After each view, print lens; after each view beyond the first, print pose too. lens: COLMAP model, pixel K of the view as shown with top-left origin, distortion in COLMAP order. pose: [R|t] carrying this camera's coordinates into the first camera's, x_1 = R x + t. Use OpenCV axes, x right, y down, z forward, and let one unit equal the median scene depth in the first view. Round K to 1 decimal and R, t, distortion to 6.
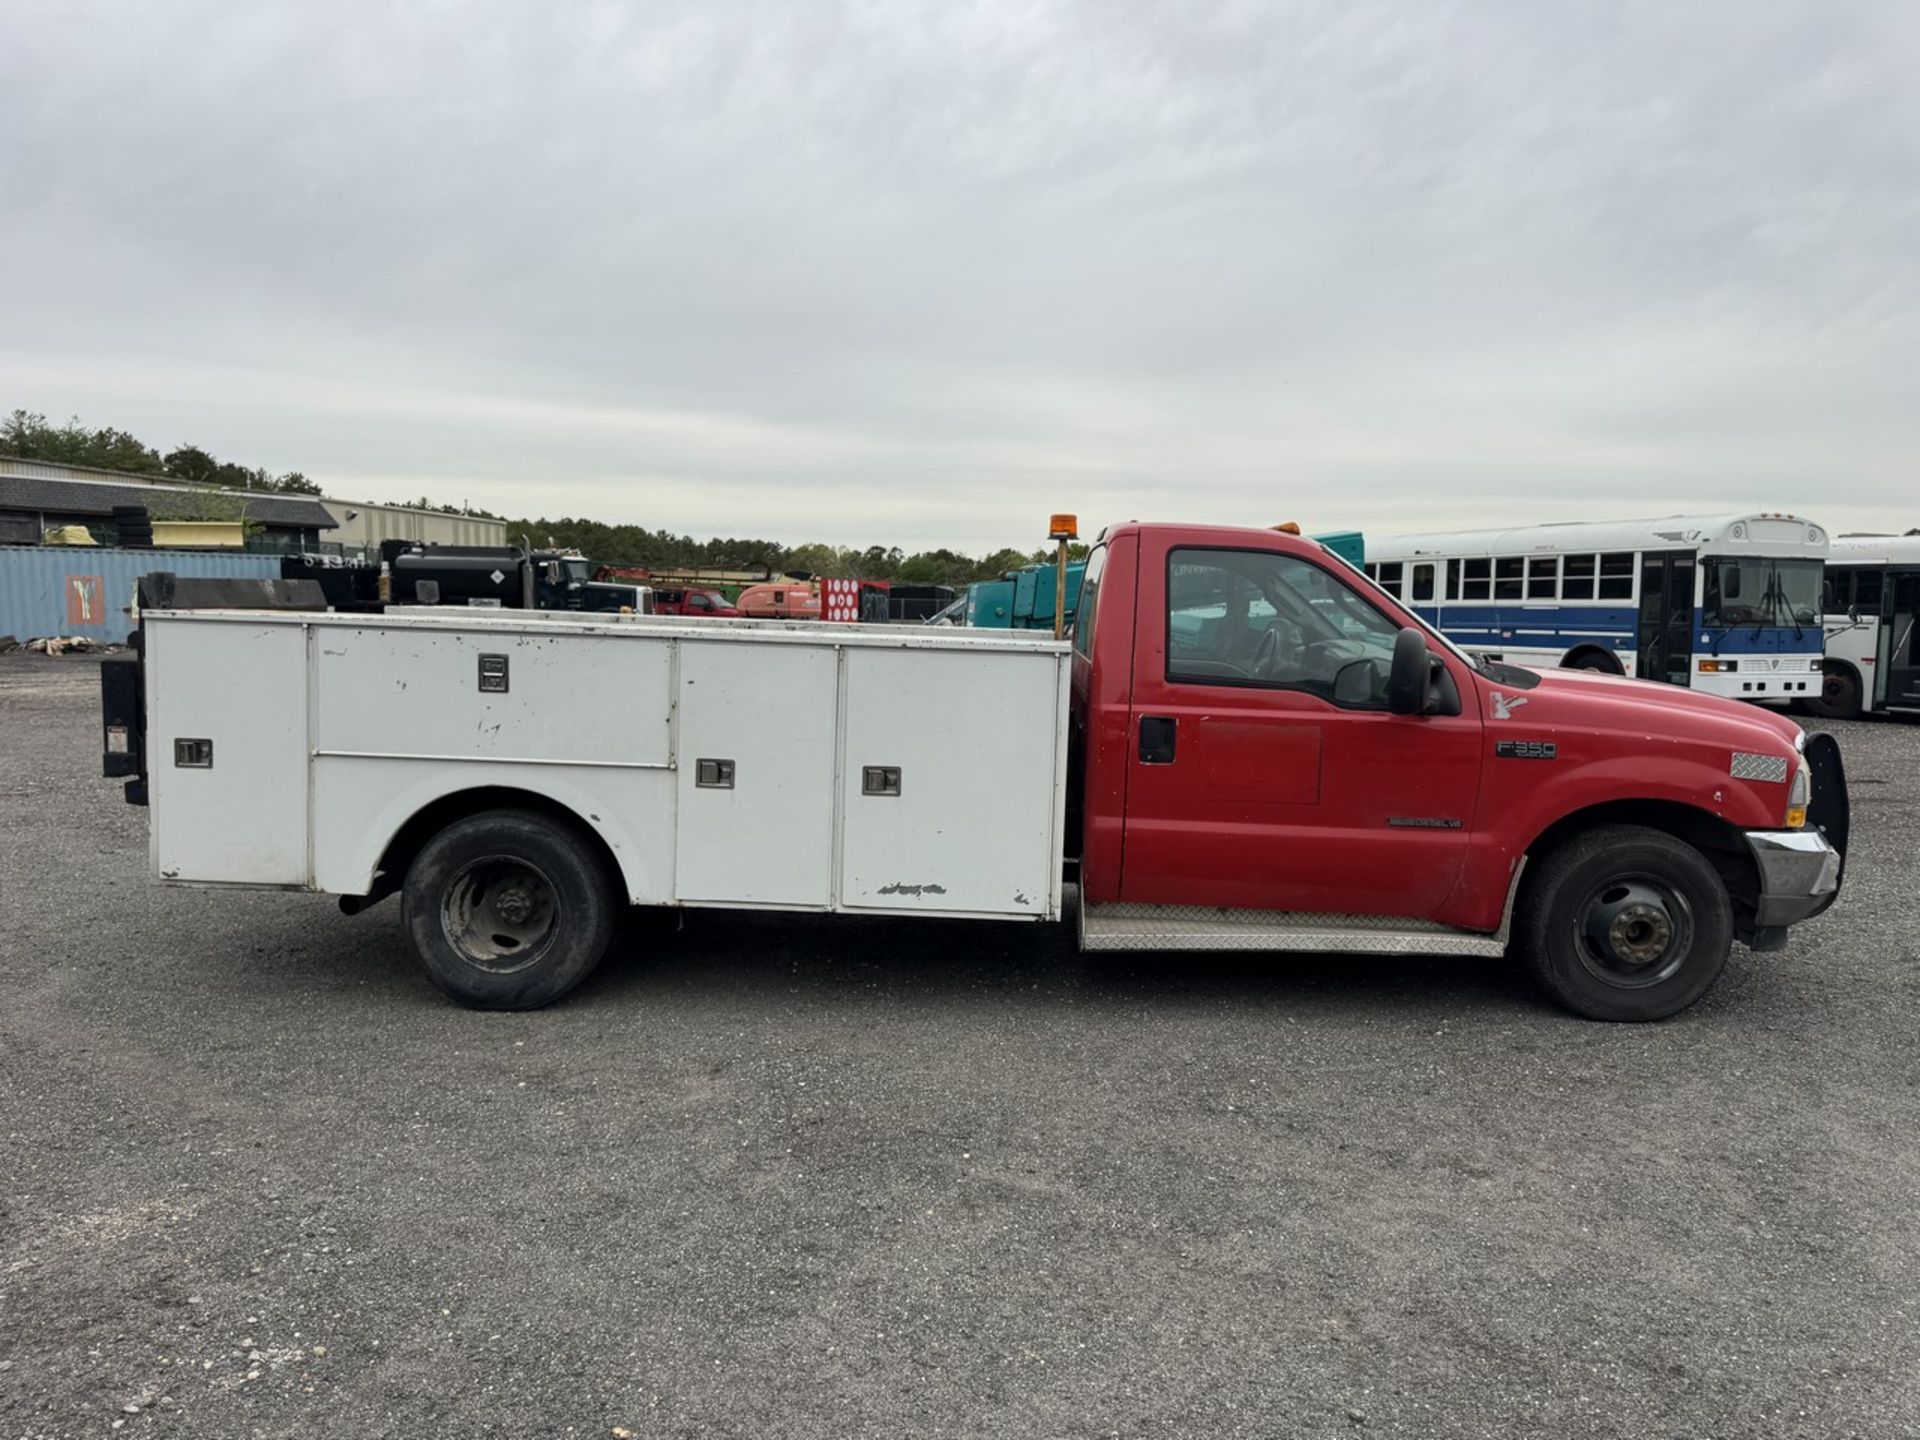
lens RADIAL K [[1346.3, 0, 973.6], [0, 1346.3, 729.8], [0, 0, 1]] dist [0.097762, -0.156474]
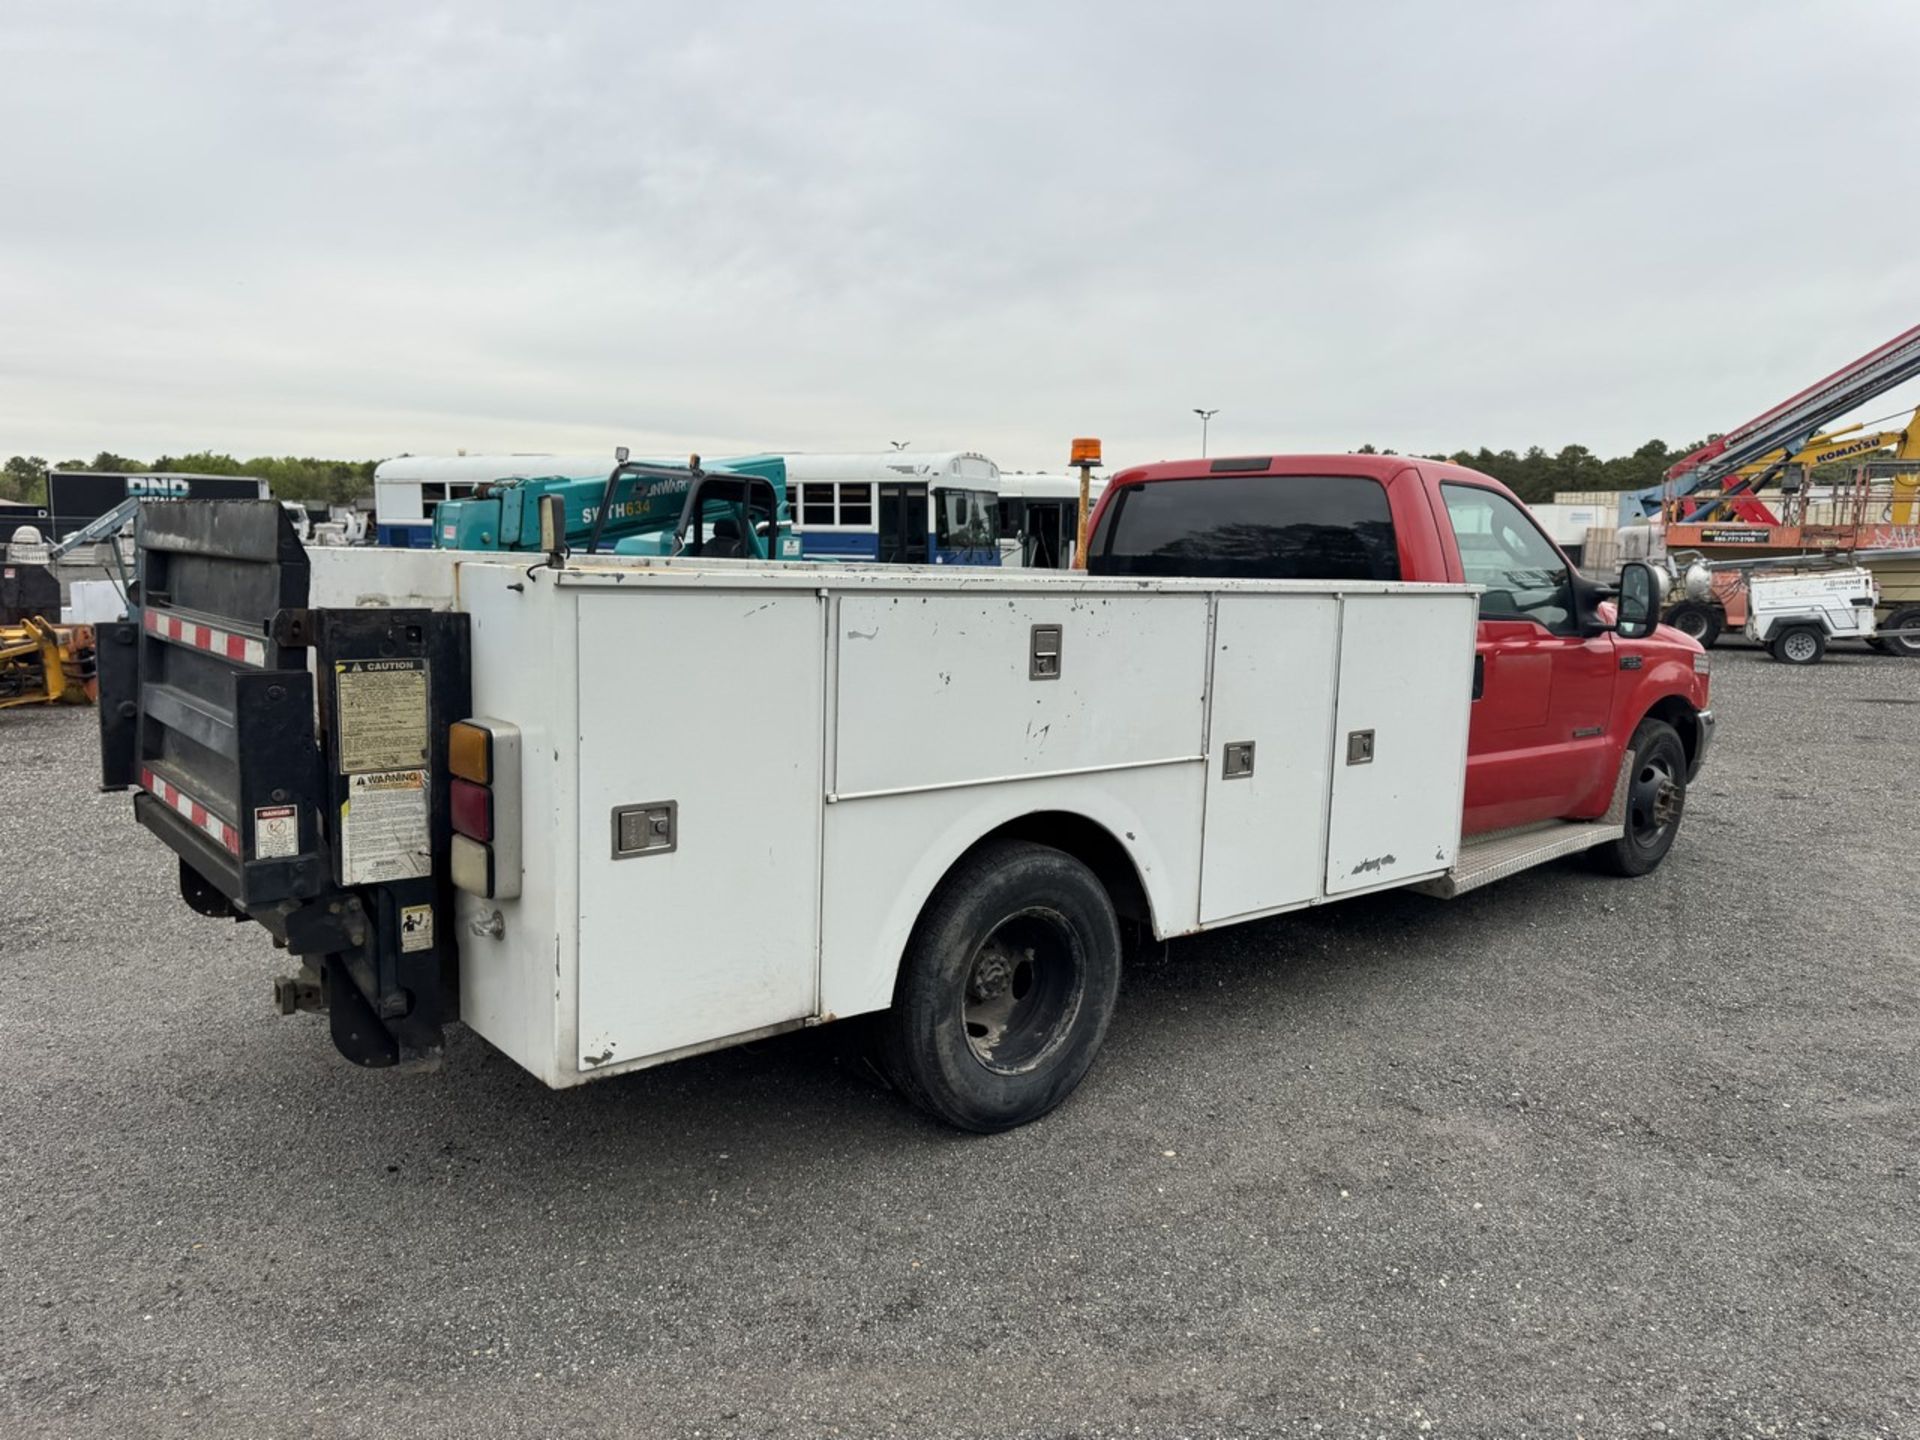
lens RADIAL K [[1345.1, 0, 960.0], [0, 1345.1, 720.0], [0, 0, 1]] dist [0.091616, -0.121850]
pose [[0.738535, -0.093826, 0.667654, -0.825533], [0.058386, 0.995450, 0.075307, -0.059623], [-0.671682, -0.016635, 0.740653, 0.503051]]
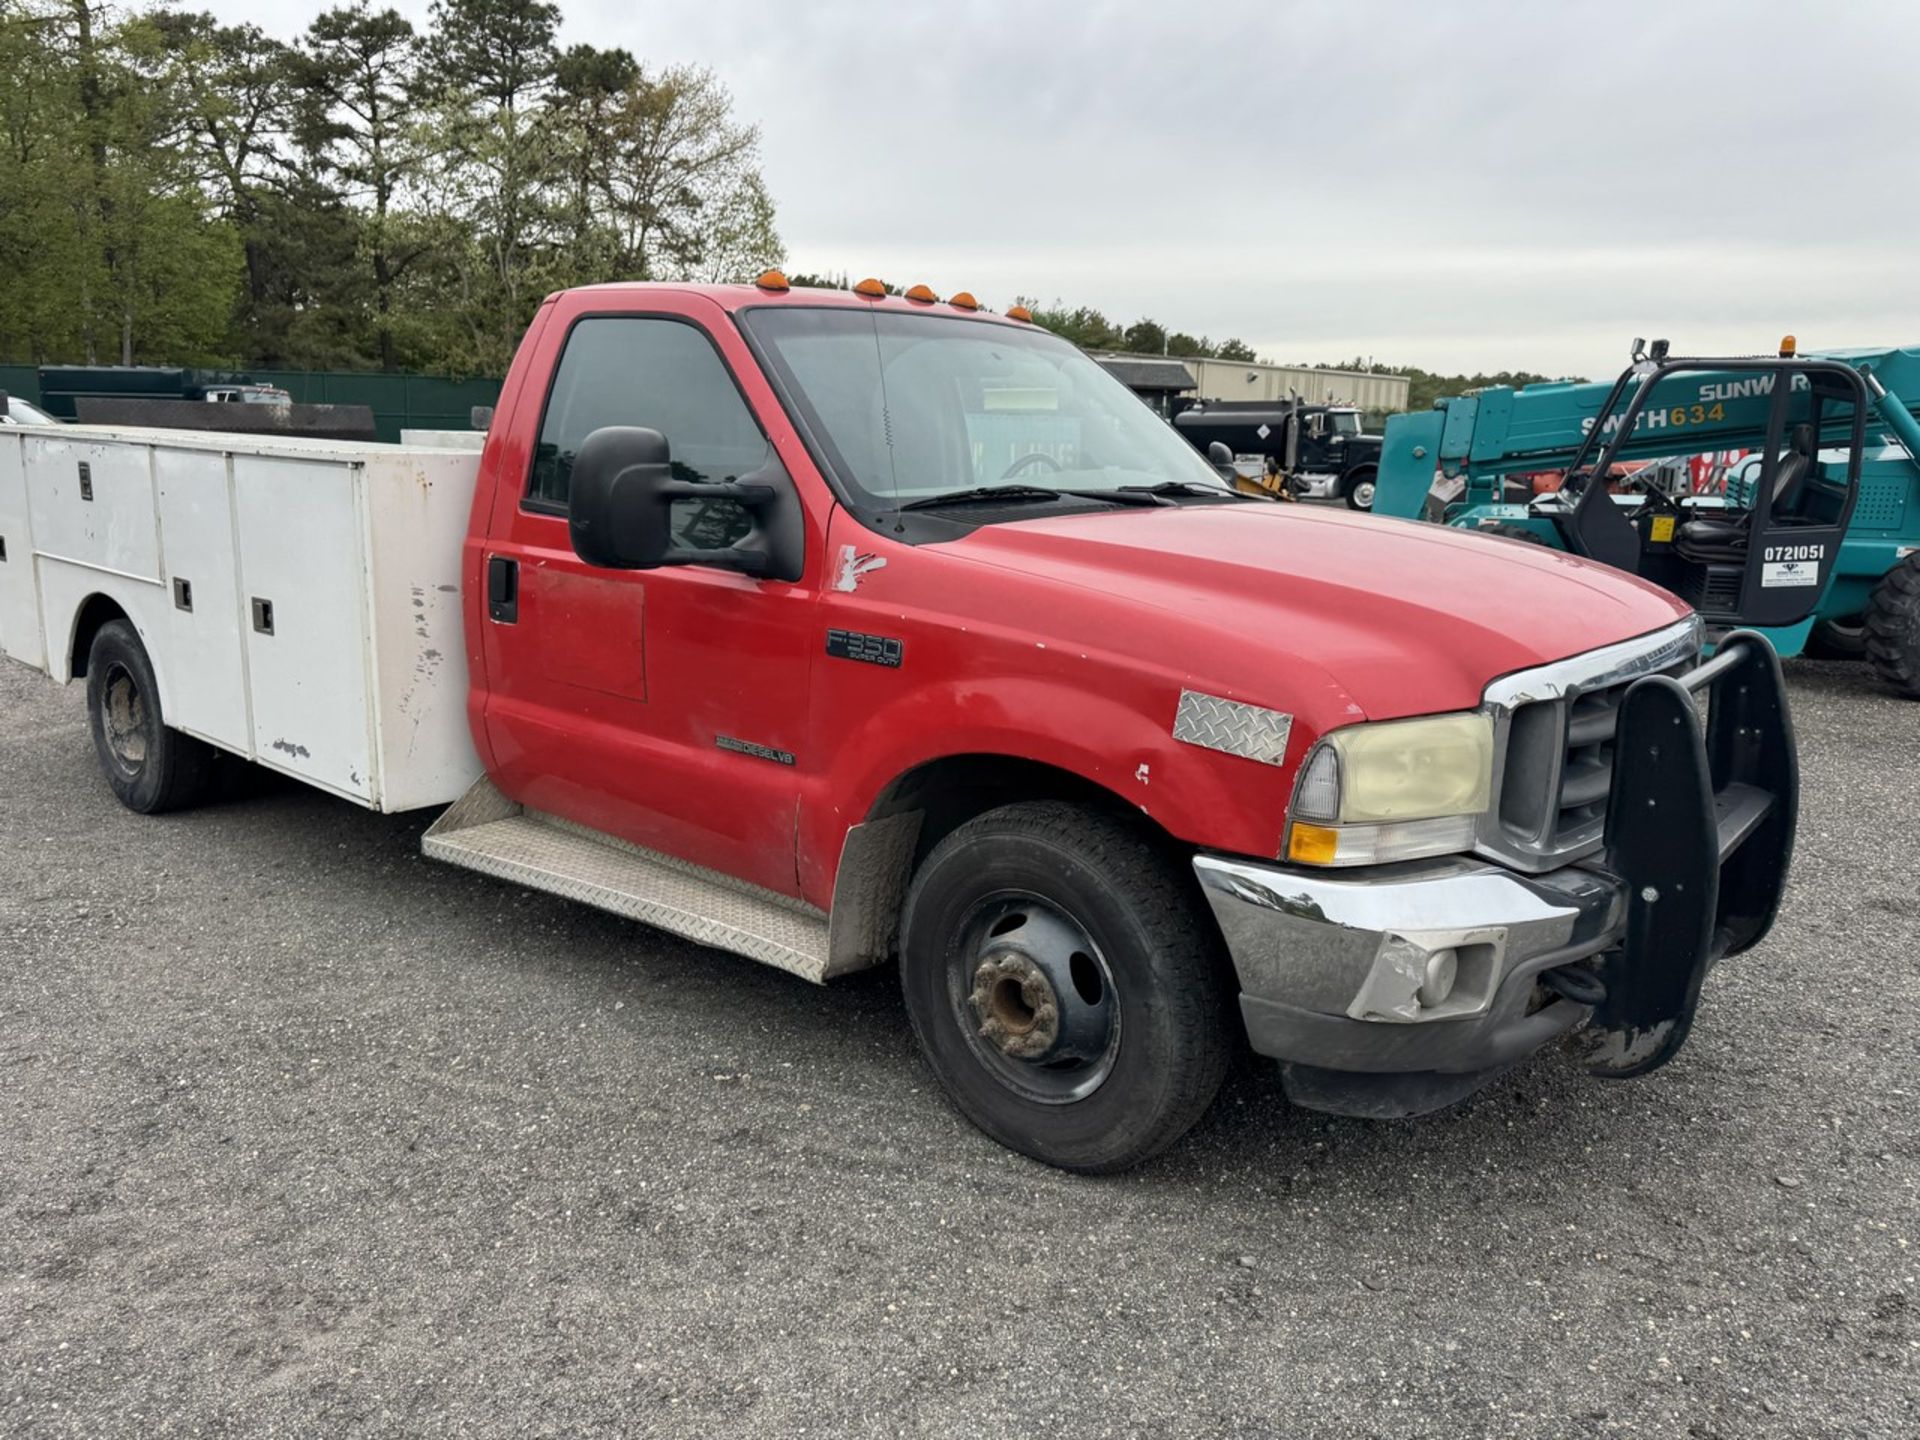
lens RADIAL K [[1360.7, 0, 966.1], [0, 1360.7, 707.4], [0, 0, 1]] dist [0.051794, -0.058566]
pose [[0.786233, 0.114616, -0.607207, 0.788958], [-0.063949, 0.992463, 0.104532, -0.023066], [0.614612, -0.043357, 0.787637, 0.567346]]
